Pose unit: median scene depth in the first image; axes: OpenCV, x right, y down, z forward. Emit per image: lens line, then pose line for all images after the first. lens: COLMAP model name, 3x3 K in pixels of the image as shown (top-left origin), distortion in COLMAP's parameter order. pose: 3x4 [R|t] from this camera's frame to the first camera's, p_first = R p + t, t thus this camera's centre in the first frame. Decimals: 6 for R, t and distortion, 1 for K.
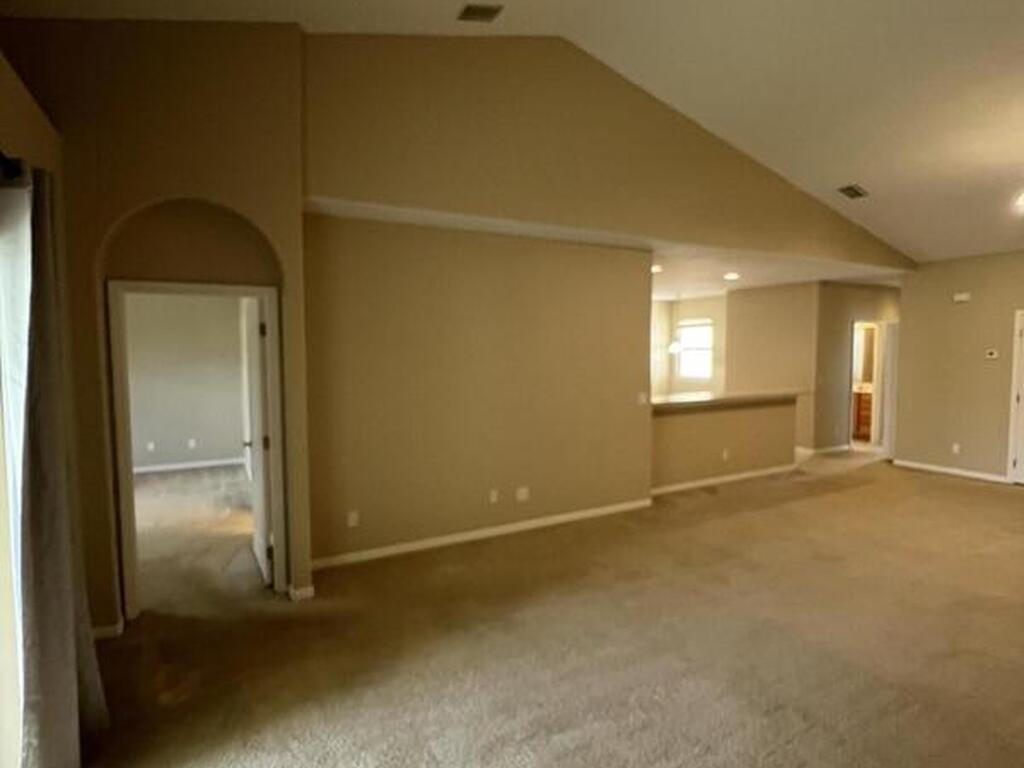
lens RADIAL K [[557.1, 0, 508.3], [0, 557.1, 384.1], [0, 0, 1]] dist [-0.003014, -0.002150]
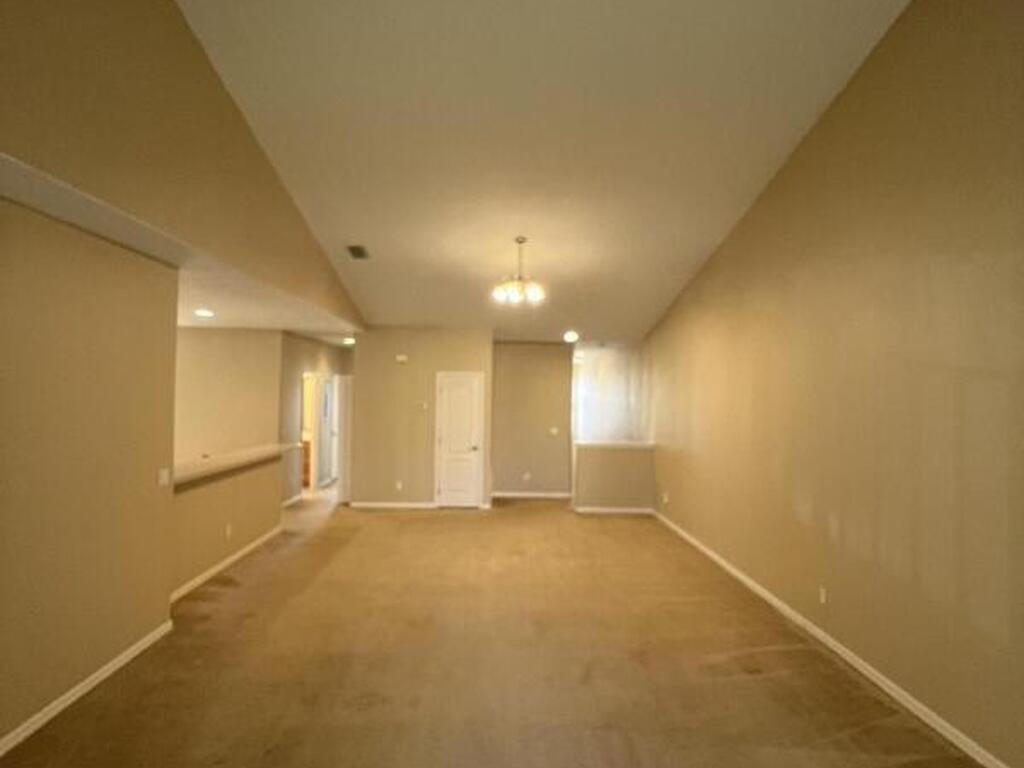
lens RADIAL K [[557.1, 0, 508.3], [0, 557.1, 384.1], [0, 0, 1]] dist [-0.003014, -0.002150]
pose [[0.446953, 0.028888, 0.894091, -0.154644], [0.036843, 0.998036, -0.050664, -0.031068], [-0.893799, 0.055585, 0.445010, 0.259022]]
